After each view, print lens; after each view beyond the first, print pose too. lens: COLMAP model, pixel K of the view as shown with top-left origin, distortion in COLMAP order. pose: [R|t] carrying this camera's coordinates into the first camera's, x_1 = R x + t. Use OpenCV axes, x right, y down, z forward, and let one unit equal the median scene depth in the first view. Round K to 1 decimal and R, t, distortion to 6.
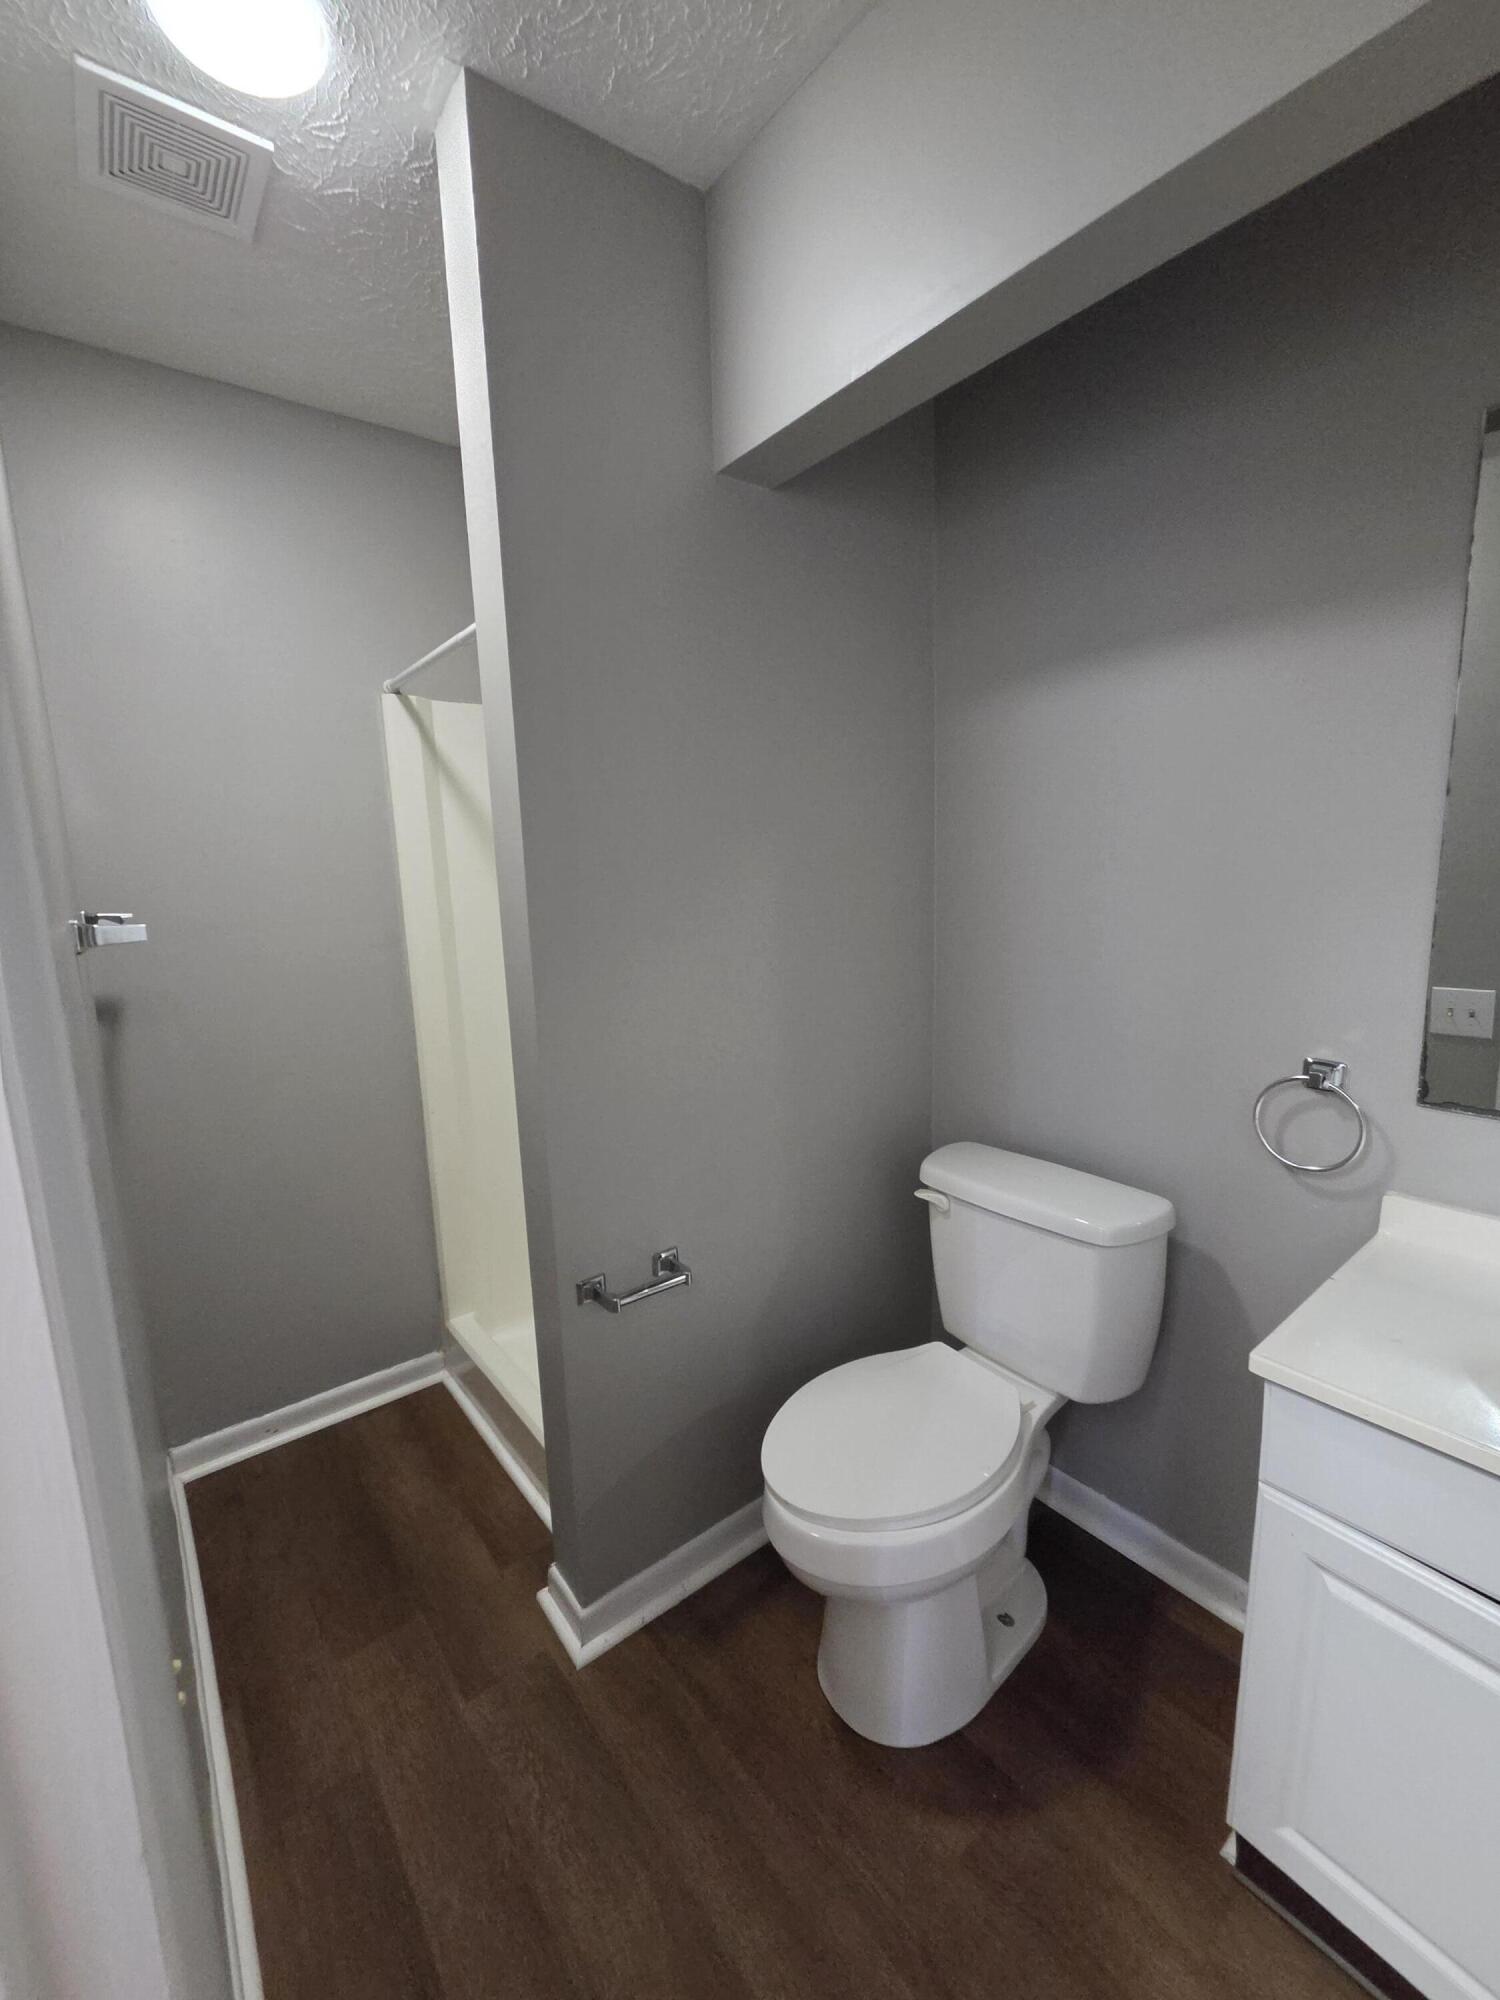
lens RADIAL K [[819.4, 0, 750.0], [0, 819.4, 1000.0], [0, 0, 1]] dist [0.006544, 0.000152]
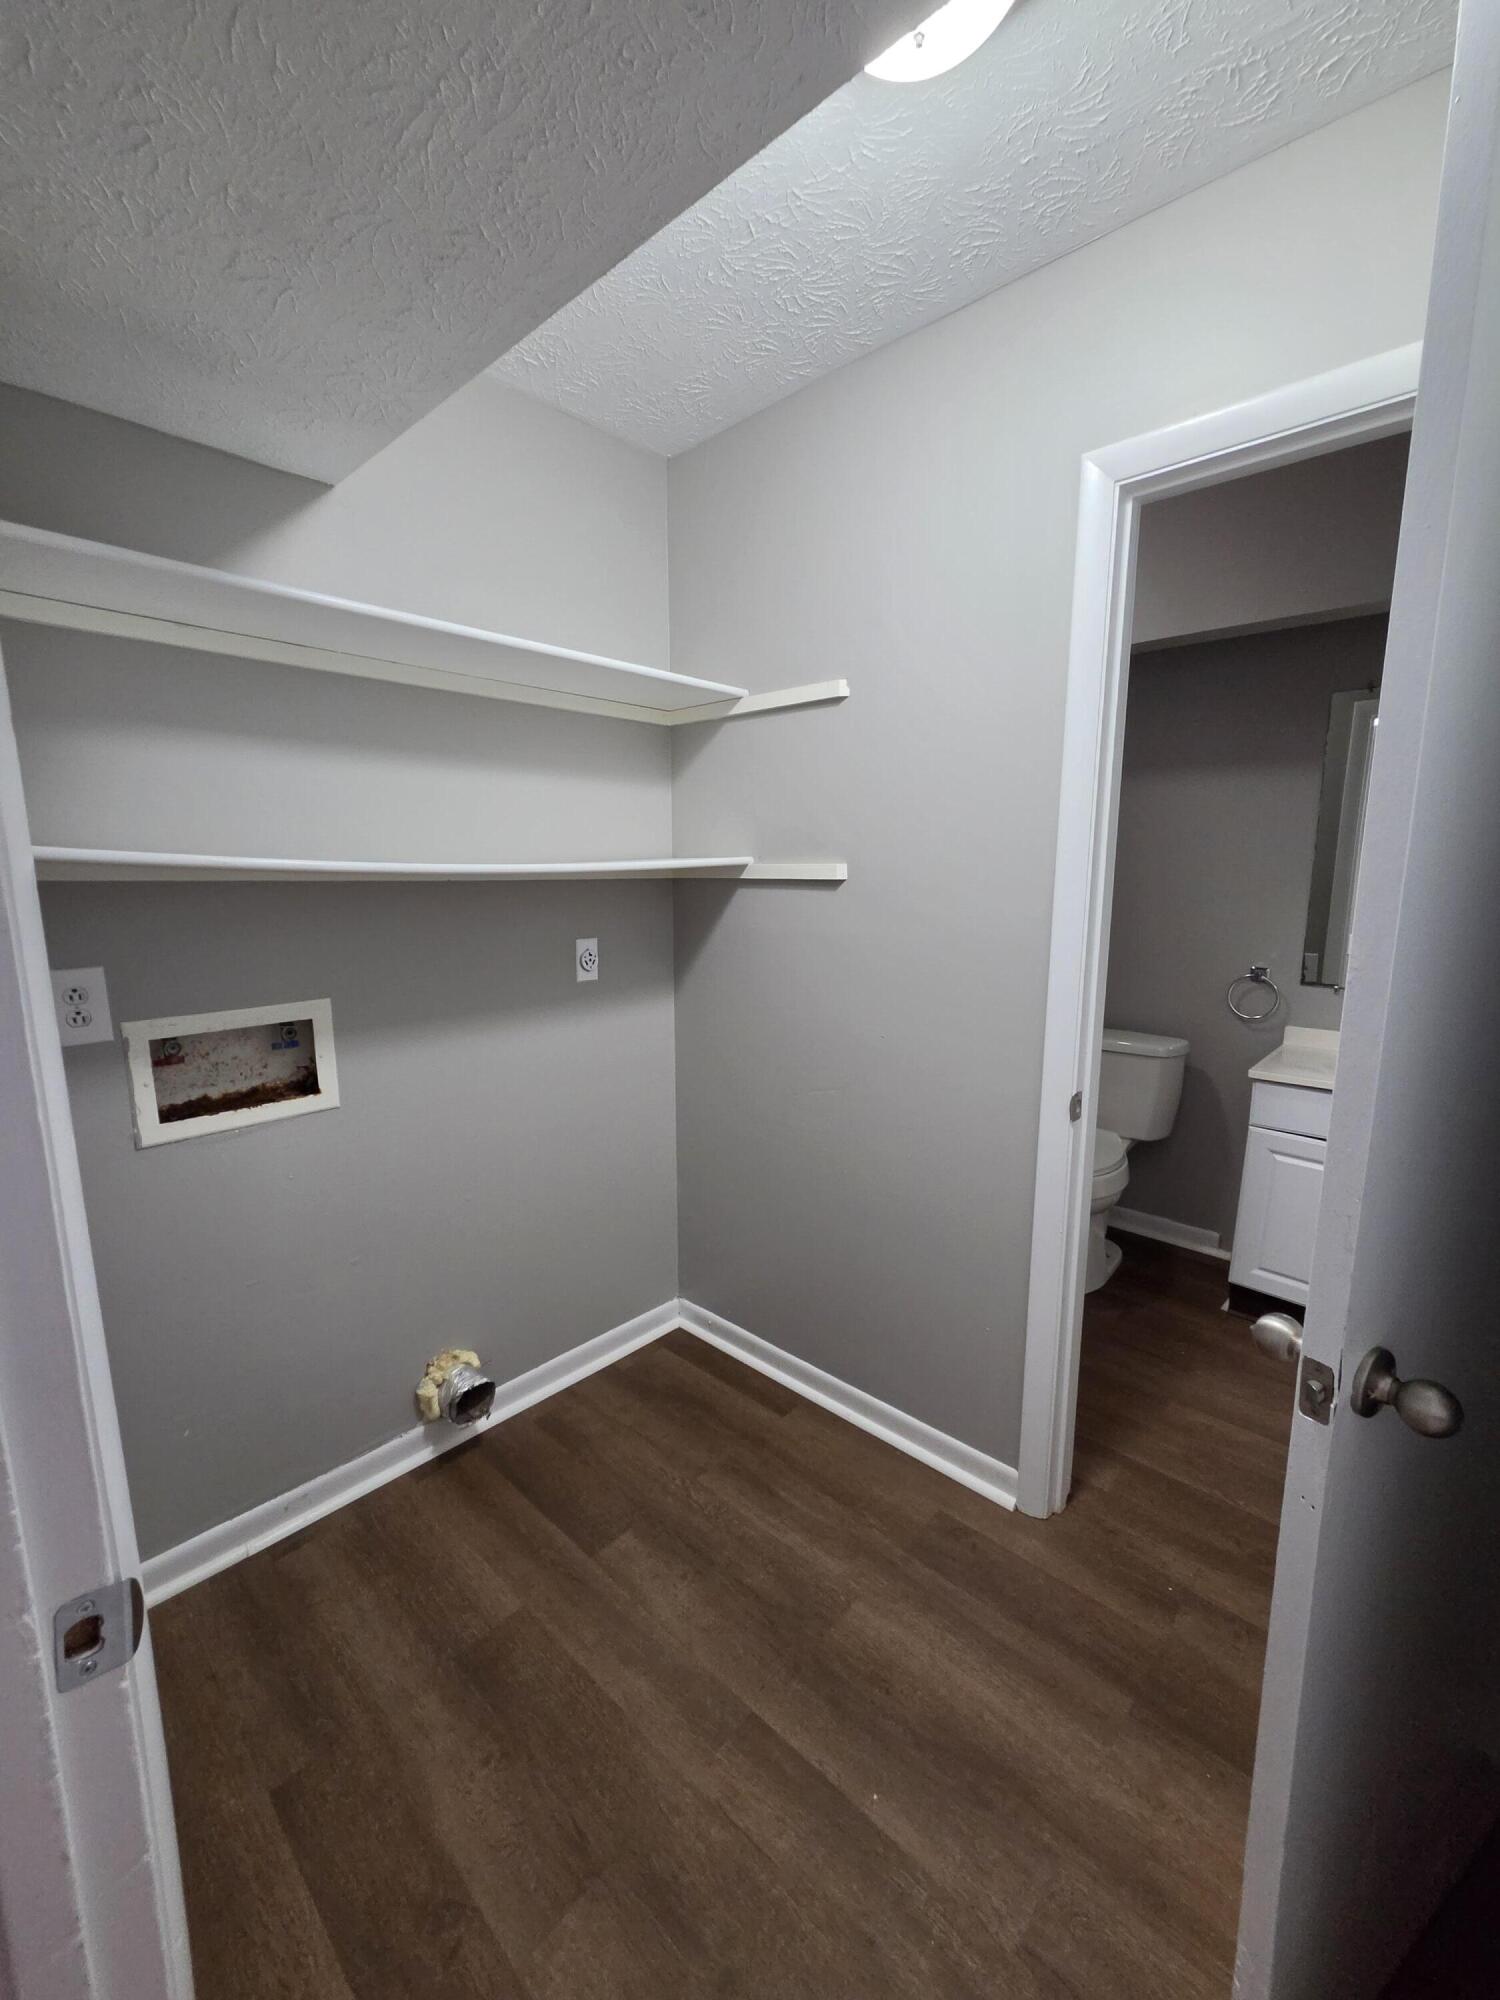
lens RADIAL K [[819.4, 0, 750.0], [0, 819.4, 1000.0], [0, 0, 1]] dist [0.006544, 0.000152]
pose [[0.989137, 0.008799, 0.146730, -0.926285], [-0.008423, 0.999959, -0.003182, 0.175604], [-0.146752, 0.001911, 0.989171, -0.920916]]
